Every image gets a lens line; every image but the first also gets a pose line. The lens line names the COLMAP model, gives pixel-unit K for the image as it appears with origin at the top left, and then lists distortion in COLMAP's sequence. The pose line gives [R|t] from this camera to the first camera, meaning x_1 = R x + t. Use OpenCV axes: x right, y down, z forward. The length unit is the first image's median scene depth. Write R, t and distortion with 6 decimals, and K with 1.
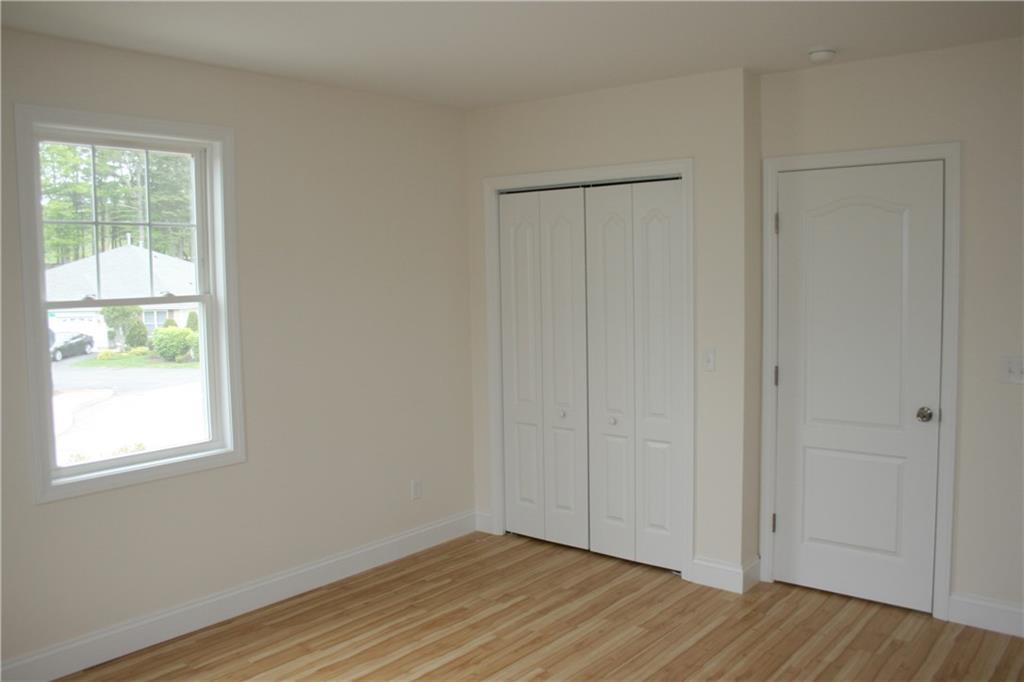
lens RADIAL K [[851.5, 0, 514.9], [0, 851.5, 331.7], [0, 0, 1]] dist [-0.155465, 0.125935]
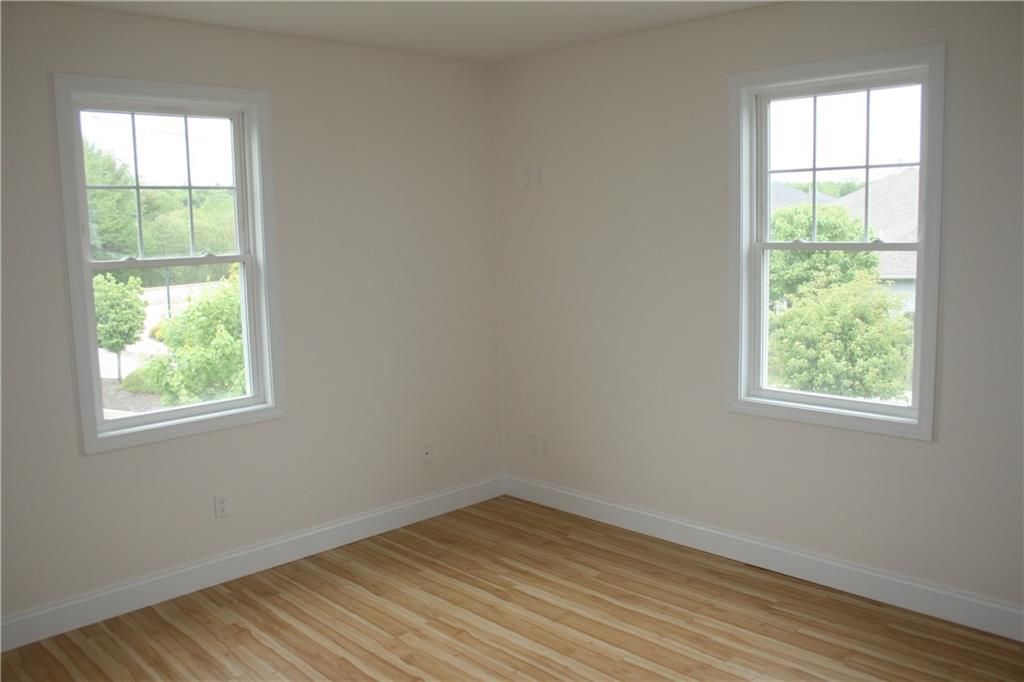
lens RADIAL K [[846.6, 0, 512.0], [0, 846.6, 341.0], [0, 0, 1]] dist [-0.057660, 0.005465]
pose [[-0.088376, 0.155746, -0.983836, 0.596274], [-0.049465, 0.985796, 0.160500, -0.068037], [0.994858, 0.062850, -0.079417, 0.709859]]
